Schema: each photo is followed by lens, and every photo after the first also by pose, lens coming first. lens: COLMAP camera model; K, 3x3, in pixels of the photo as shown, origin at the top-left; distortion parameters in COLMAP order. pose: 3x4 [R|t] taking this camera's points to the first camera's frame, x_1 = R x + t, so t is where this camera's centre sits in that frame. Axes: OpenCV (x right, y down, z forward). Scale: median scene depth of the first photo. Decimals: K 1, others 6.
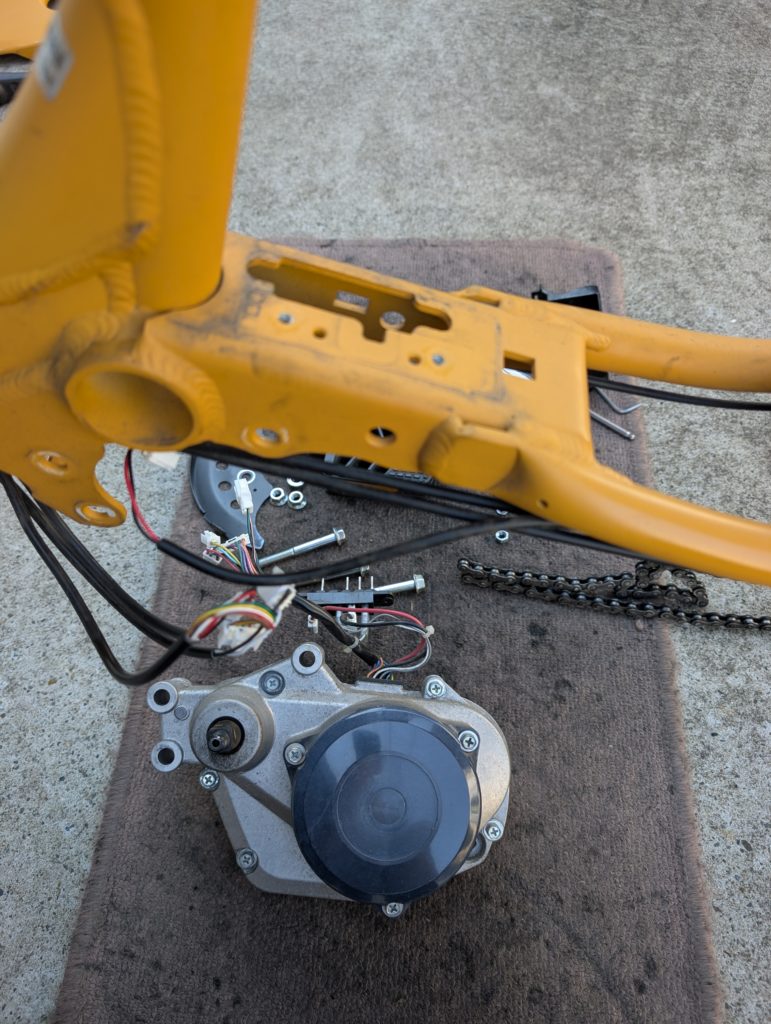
lens RADIAL K [[728.7, 0, 387.0], [0, 728.7, 528.6], [0, 0, 1]] dist [-0.019786, -0.004872]
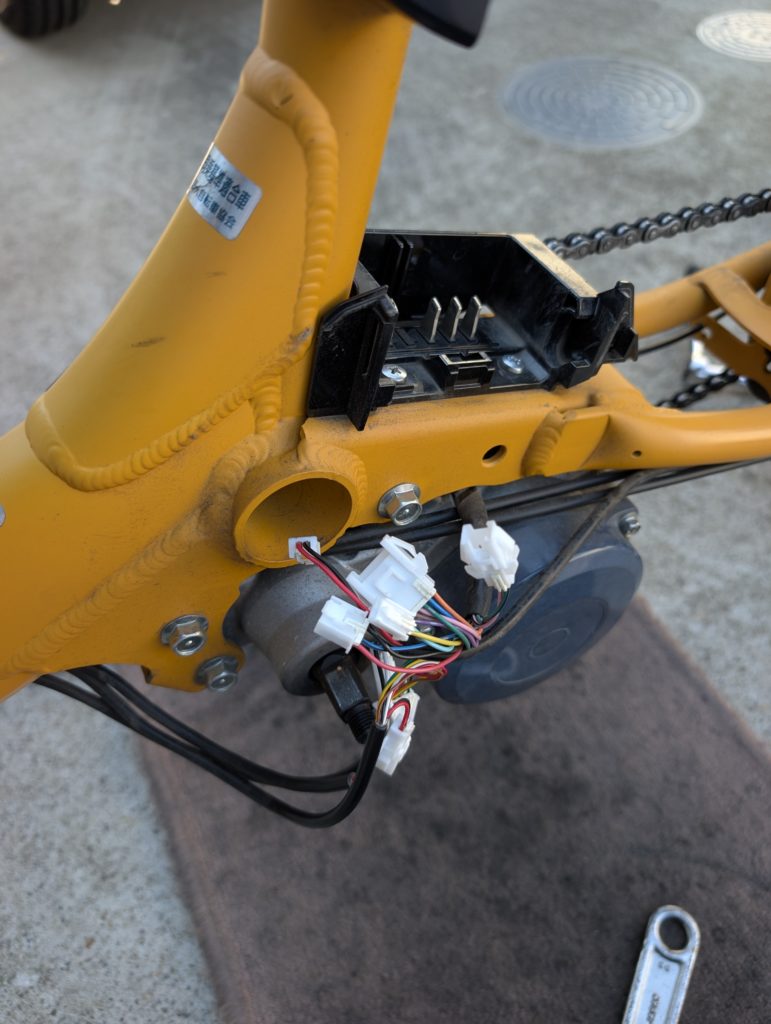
lens RADIAL K [[743.9, 0, 385.5], [0, 743.9, 512.0], [0, 0, 1]] dist [-0.033194, 0.001103]
pose [[0.862097, -0.404602, 0.305099, -0.245574], [0.446659, 0.891085, -0.080395, -0.016650], [-0.239341, 0.205584, 0.948921, 0.000470]]
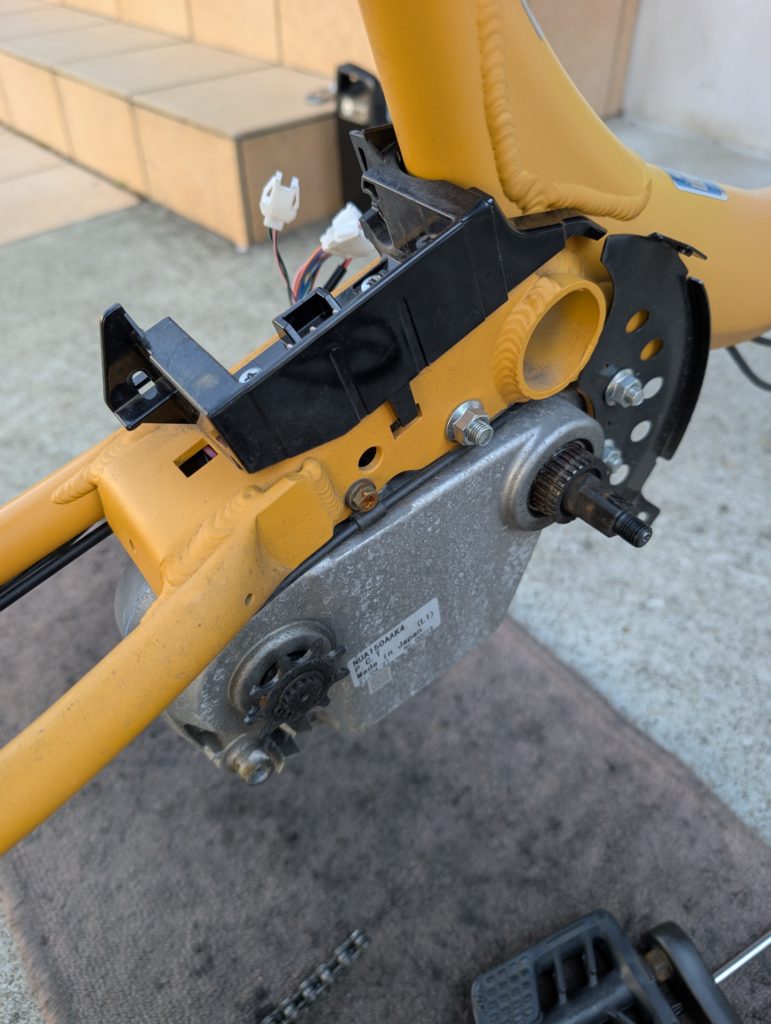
lens RADIAL K [[743.9, 0, 385.5], [0, 743.9, 512.0], [0, 0, 1]] dist [-0.033194, 0.001103]
pose [[-0.753897, 0.484858, -0.443341, 0.220459], [-0.546430, -0.088089, 0.832859, -0.538141], [0.364765, 0.870145, 0.331351, 0.405788]]
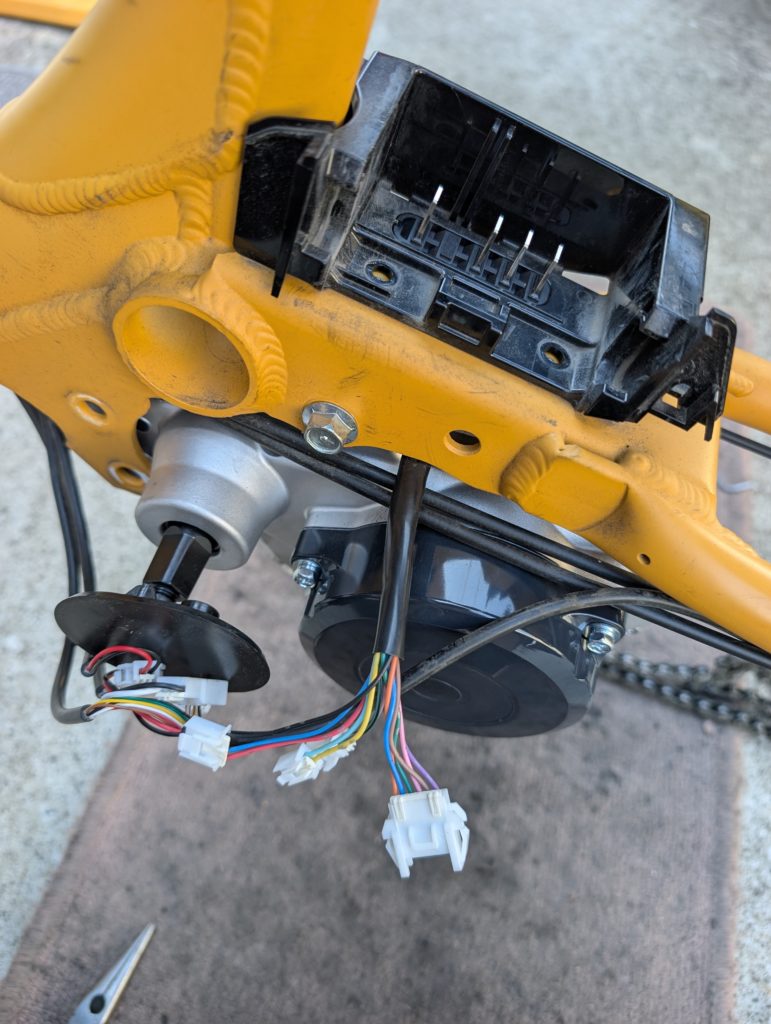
lens RADIAL K [[750.9, 0, 382.7], [0, 750.9, 533.2], [0, 0, 1]] dist [-0.040954, 0.010063]
pose [[0.977521, 0.189679, -0.092055, 0.000536], [-0.193589, 0.980440, -0.035498, 0.011498], [0.083521, 0.052521, 0.995121, 0.066812]]
